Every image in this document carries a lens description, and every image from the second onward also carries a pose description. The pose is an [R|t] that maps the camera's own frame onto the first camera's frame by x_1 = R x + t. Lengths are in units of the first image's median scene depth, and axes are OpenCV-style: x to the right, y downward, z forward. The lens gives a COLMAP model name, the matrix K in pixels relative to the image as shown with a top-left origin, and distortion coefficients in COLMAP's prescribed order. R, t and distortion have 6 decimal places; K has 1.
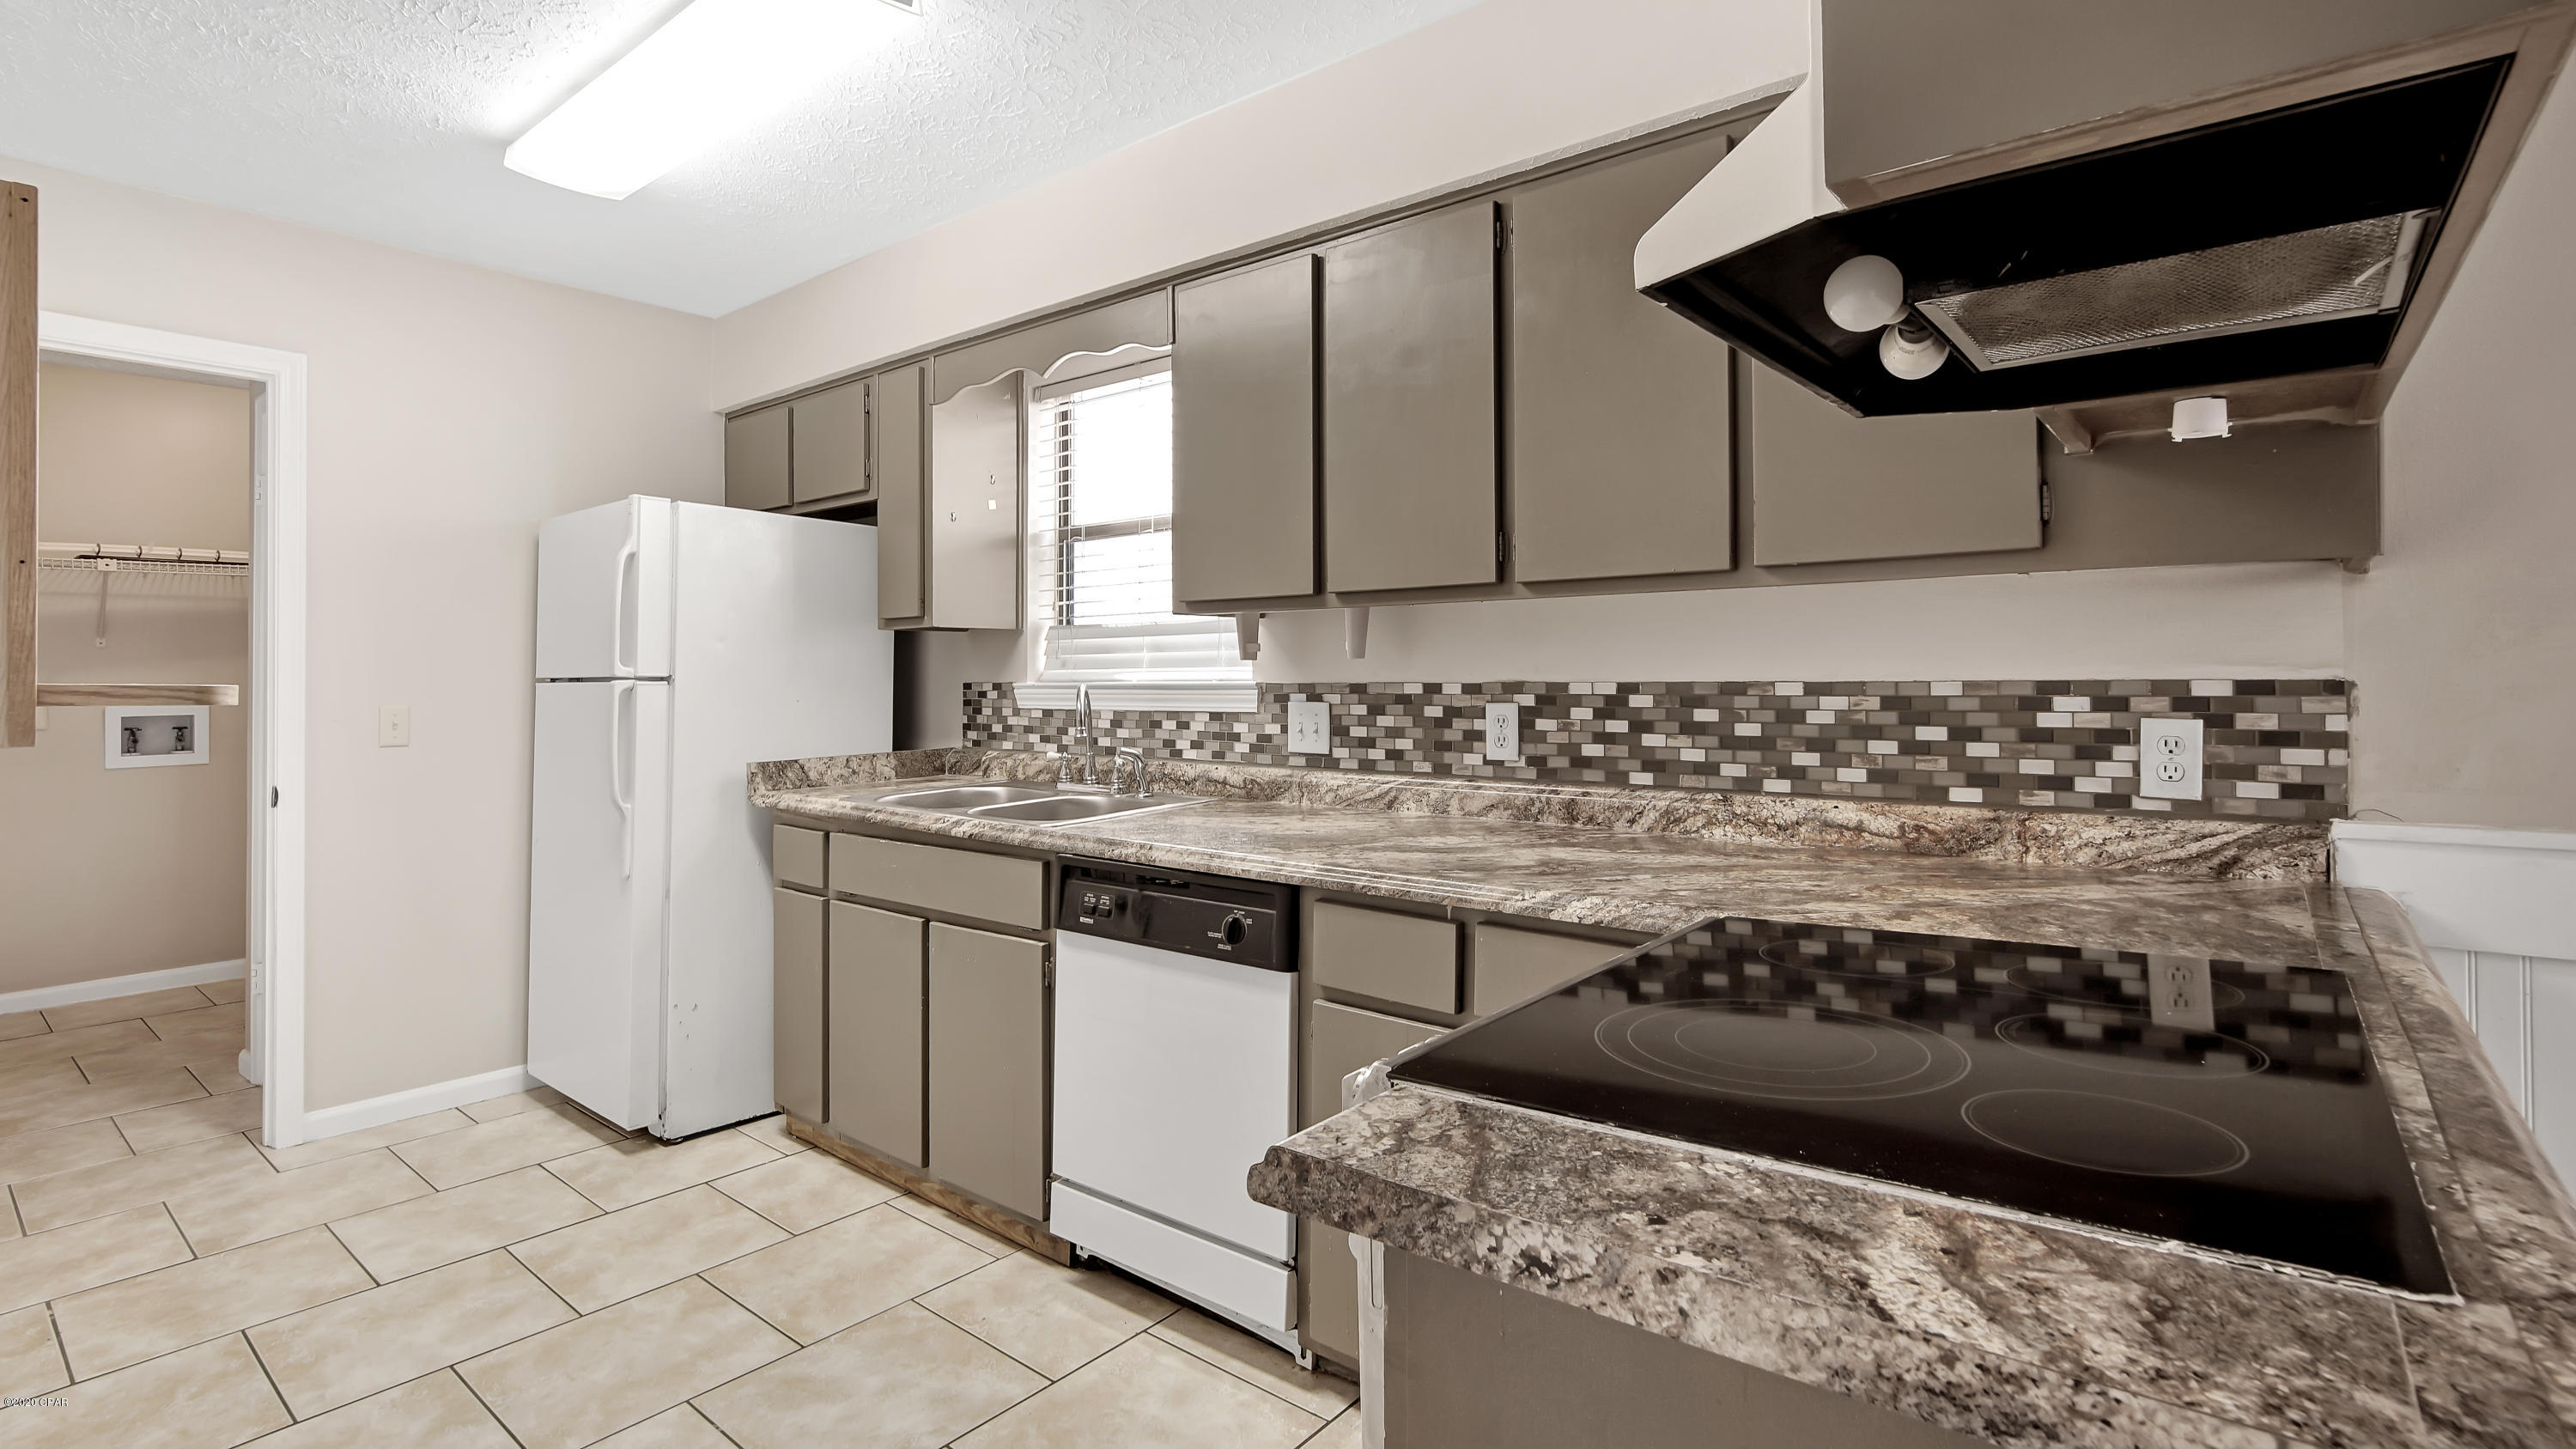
lens RADIAL K [[1207.6, 0, 1268.0], [0, 1207.6, 651.0], [0, 0, 1]] dist [-0.010543, 0.002457]
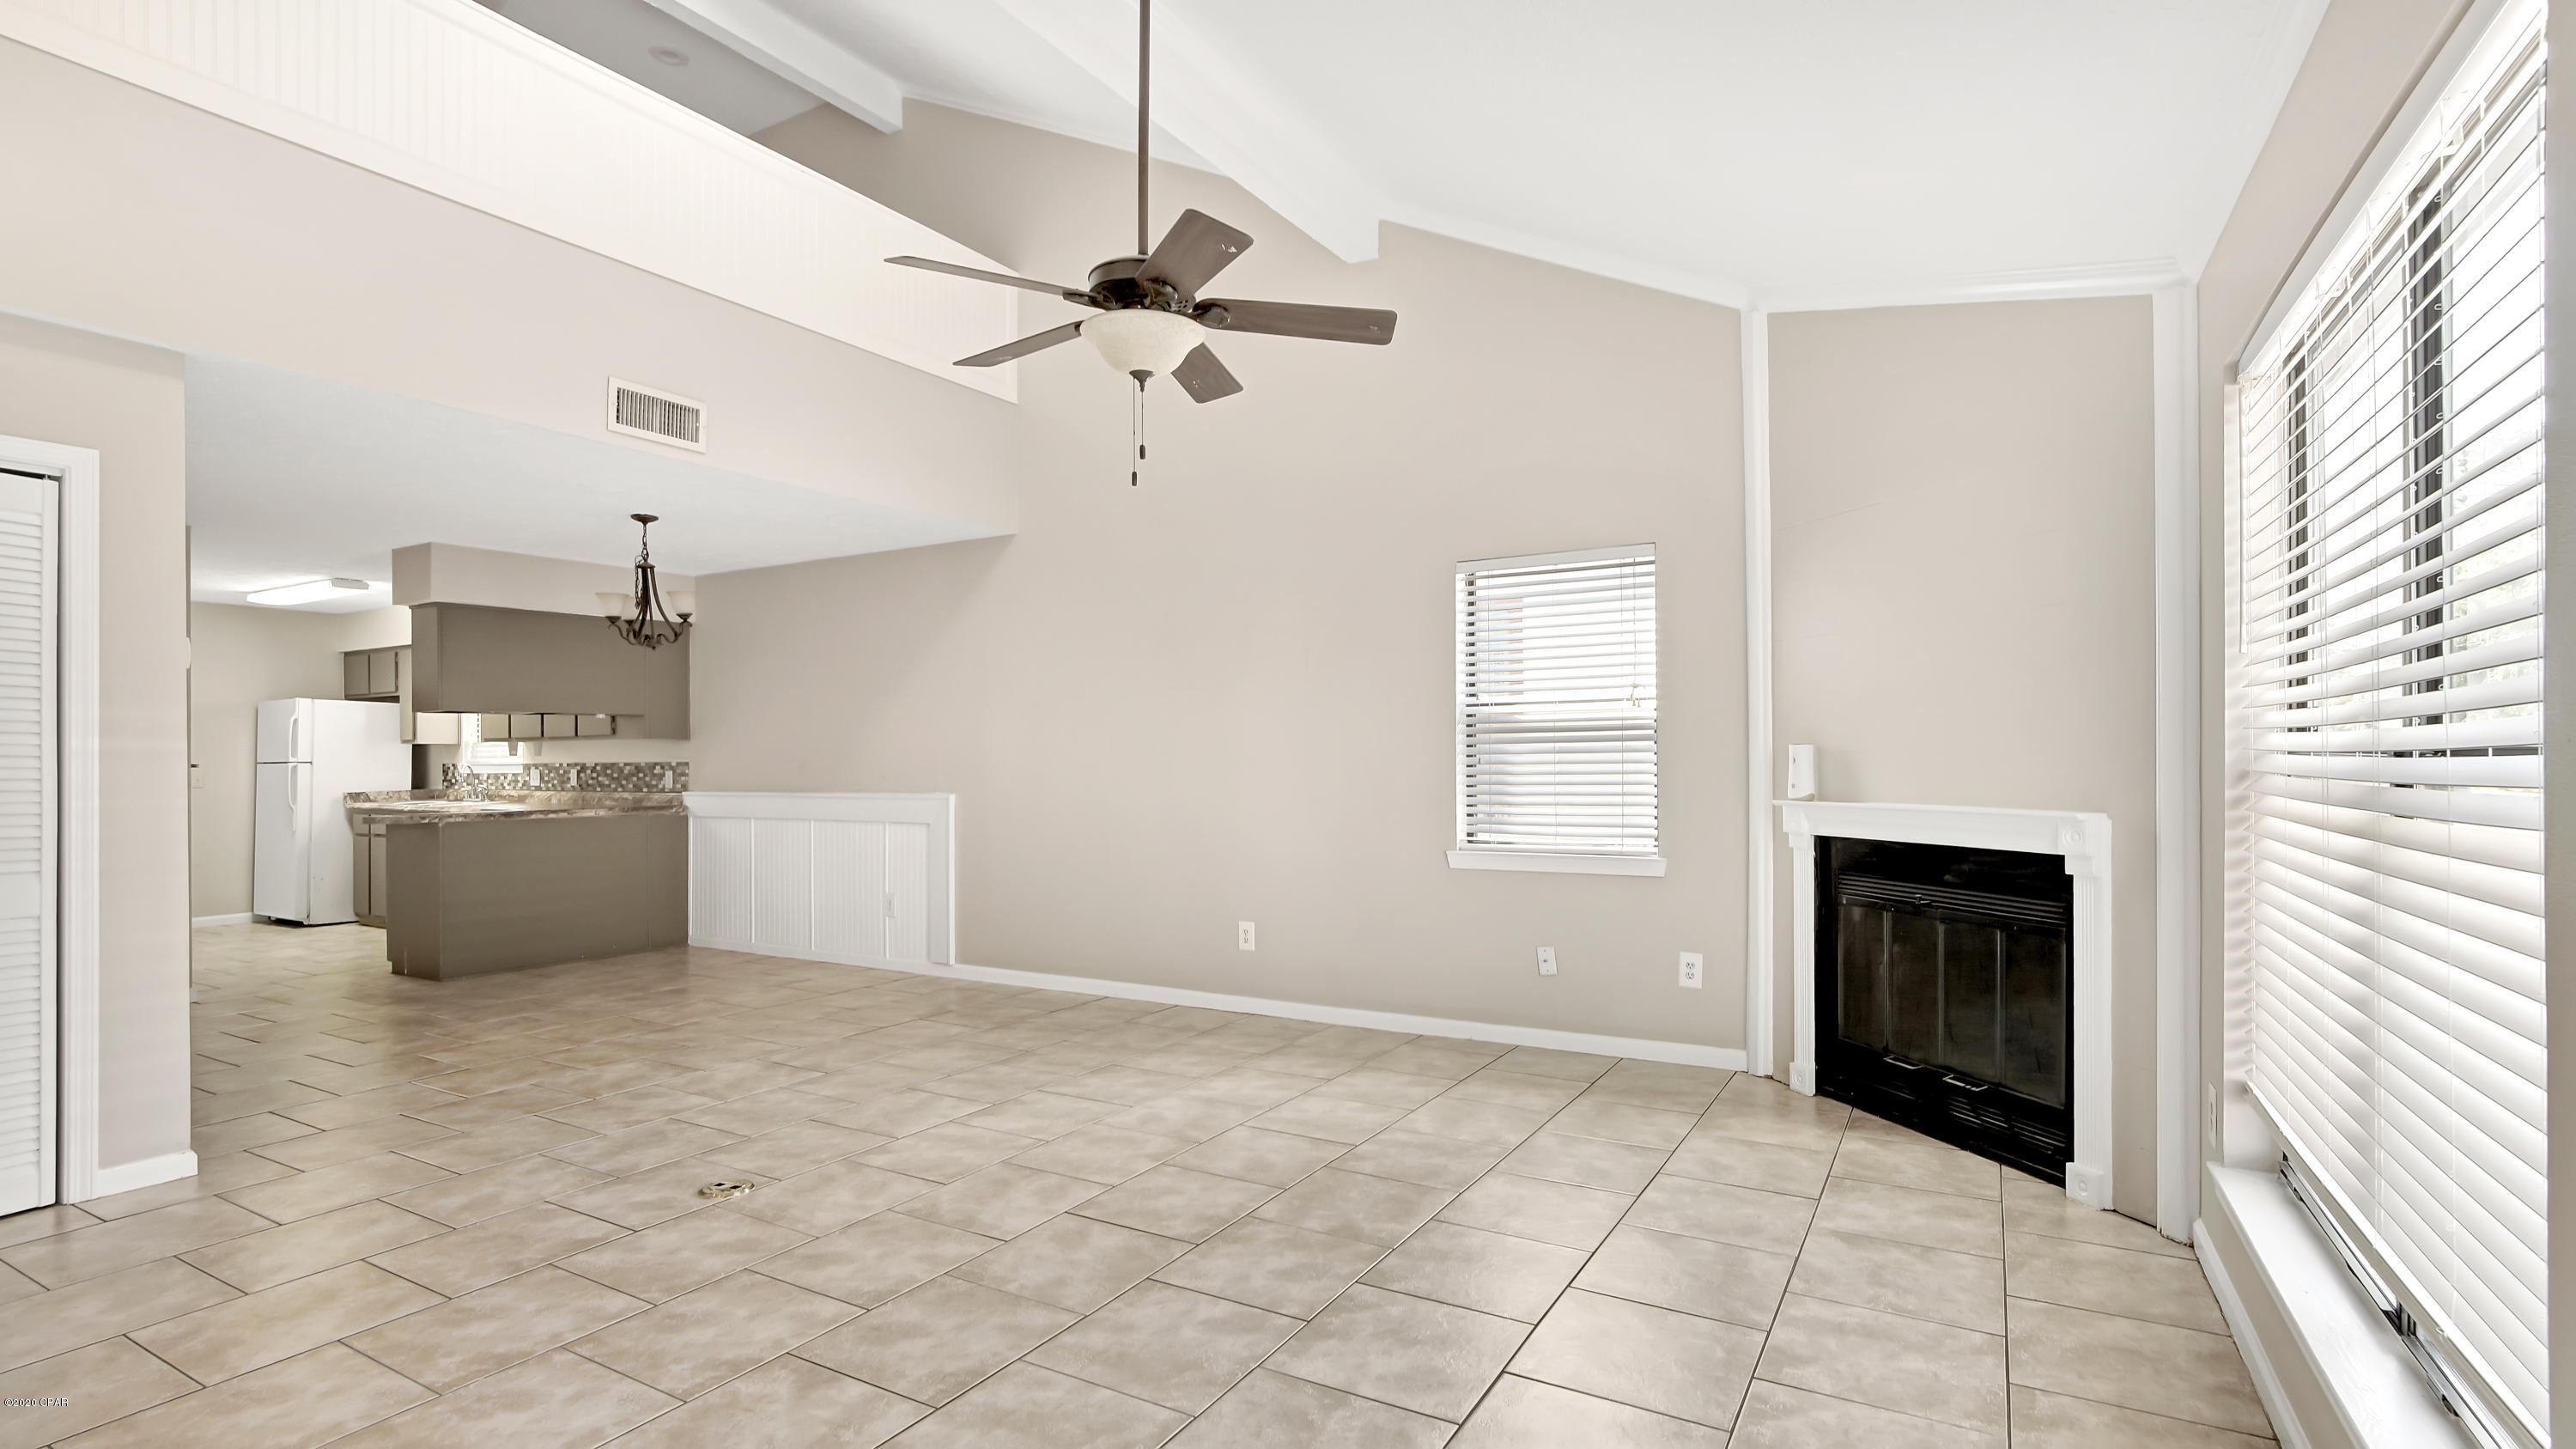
lens RADIAL K [[1207.6, 0, 1276.8], [0, 1207.6, 748.3], [0, 0, 1]] dist [-0.010543, 0.002457]
pose [[0.986366, 0.002754, 0.164545, 1.486661], [-0.004210, 0.999955, 0.008503, -0.049423], [-0.164514, -0.009079, 0.986333, -2.509103]]
